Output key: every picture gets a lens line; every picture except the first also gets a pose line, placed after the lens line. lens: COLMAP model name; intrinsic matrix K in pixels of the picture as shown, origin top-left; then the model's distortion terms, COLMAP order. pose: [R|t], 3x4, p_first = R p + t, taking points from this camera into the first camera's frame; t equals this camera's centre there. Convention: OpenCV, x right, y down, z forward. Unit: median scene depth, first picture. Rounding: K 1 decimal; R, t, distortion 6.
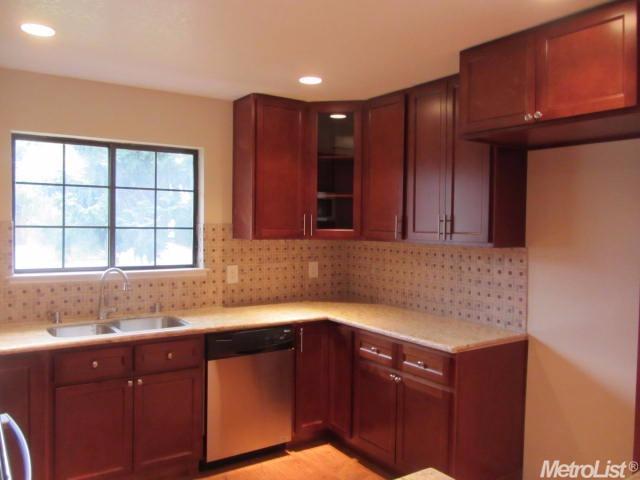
lens RADIAL K [[528.6, 0, 320.0], [0, 528.6, 240.0], [0, 0, 1]] dist [-0.015831, 0.010243]
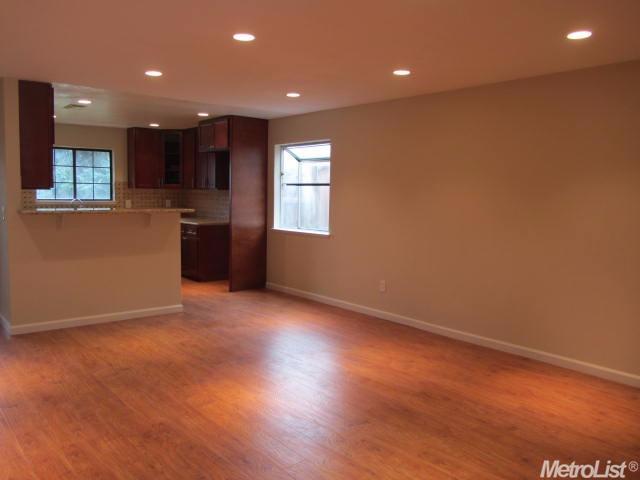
lens RADIAL K [[528.6, 0, 320.0], [0, 528.6, 240.0], [0, 0, 1]] dist [-0.015831, 0.010243]
pose [[0.996552, -0.003955, 0.082880, 0.493739], [-0.001188, 0.998081, 0.061907, 0.080841], [-0.082966, -0.061792, 0.994635, -1.423823]]
